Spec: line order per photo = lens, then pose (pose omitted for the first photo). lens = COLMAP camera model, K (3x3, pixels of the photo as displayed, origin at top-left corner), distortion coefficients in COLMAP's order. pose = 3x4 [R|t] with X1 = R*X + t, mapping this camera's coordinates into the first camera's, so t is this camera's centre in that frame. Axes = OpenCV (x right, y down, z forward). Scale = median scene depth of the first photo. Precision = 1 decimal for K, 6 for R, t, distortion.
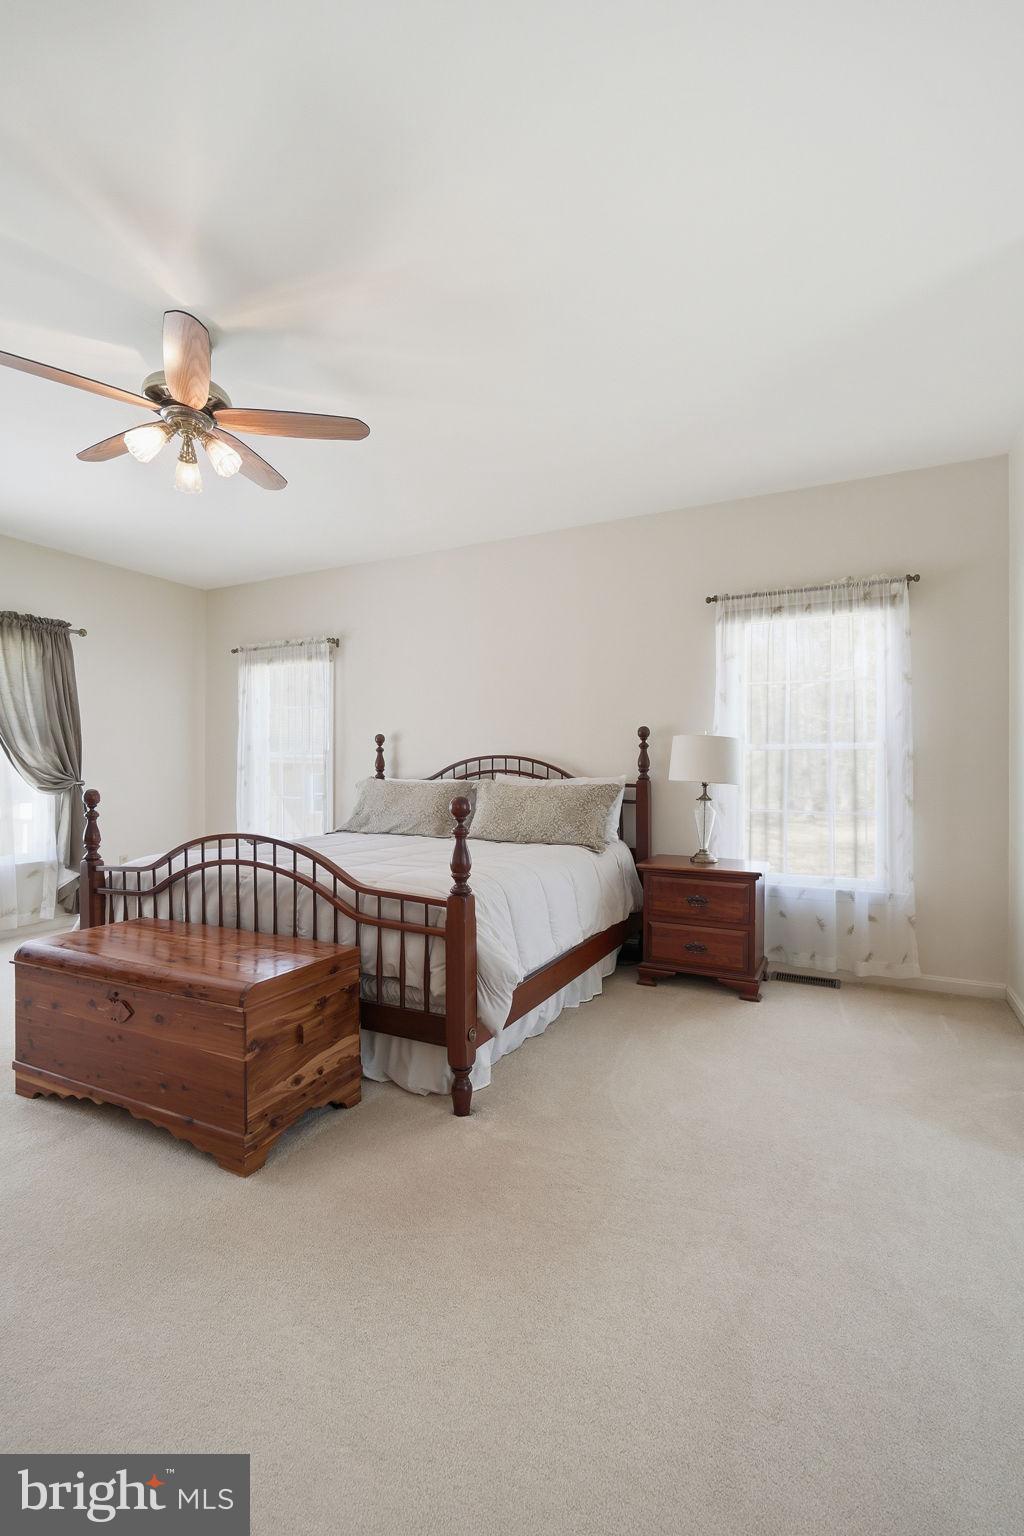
lens RADIAL K [[667.6, 0, 526.2], [0, 667.6, 769.5], [0, 0, 1]] dist [-0.009043, 0.000434]
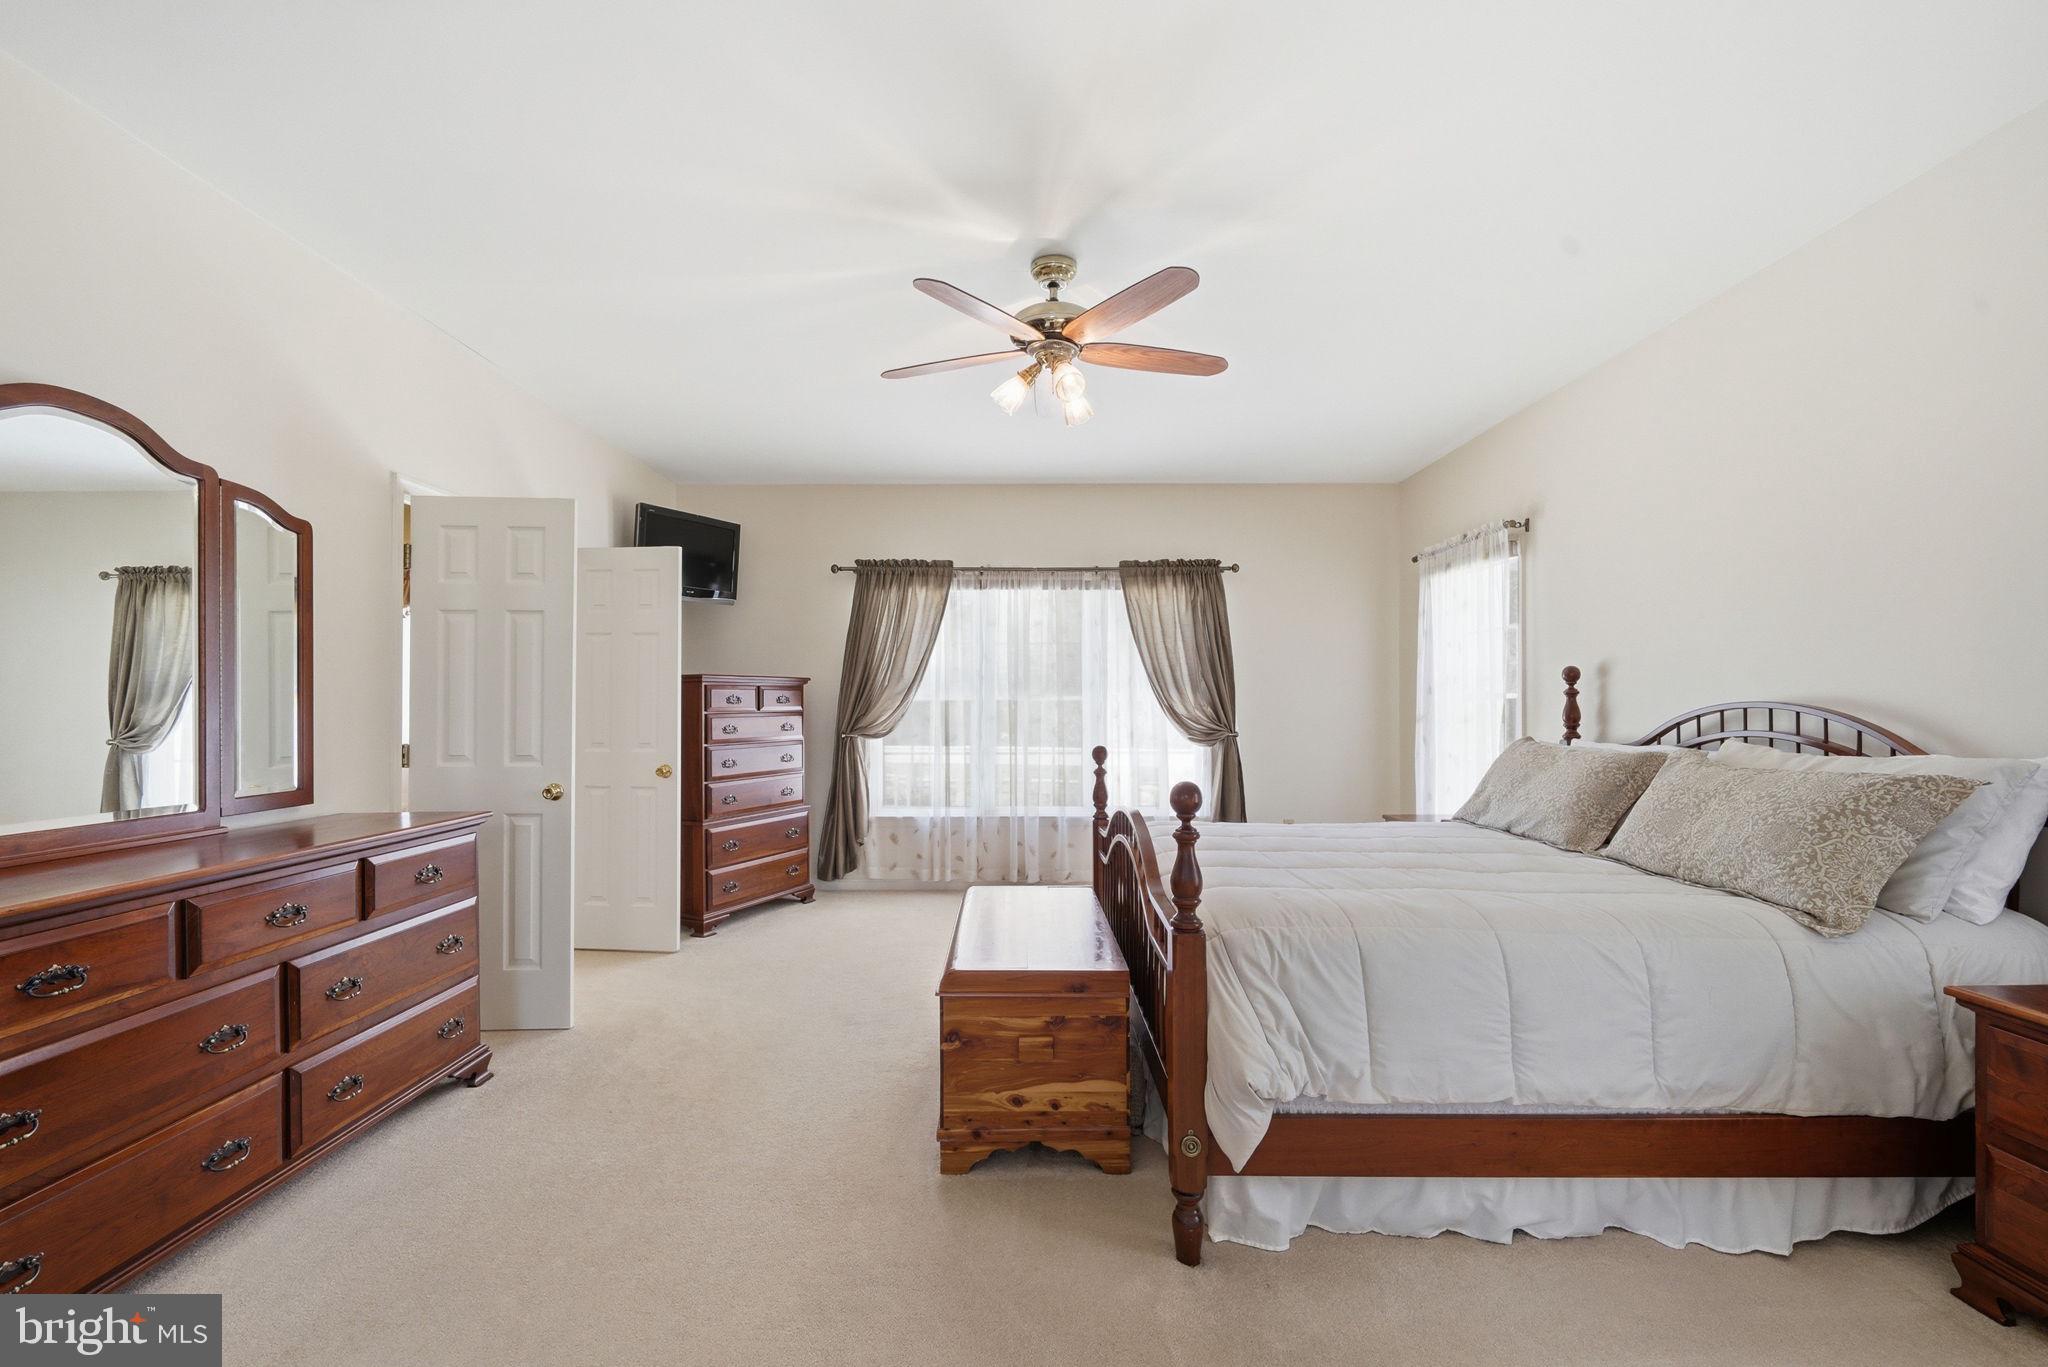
lens RADIAL K [[890.2, 0, 1035.4], [0, 890.2, 699.8], [0, 0, 1]] dist [-0.009043, 0.000434]
pose [[0.449367, -0.007345, -0.893317, 0.315946], [-0.001338, 0.999960, -0.008895, -0.016855], [0.893346, 0.005192, 0.449339, 0.232619]]
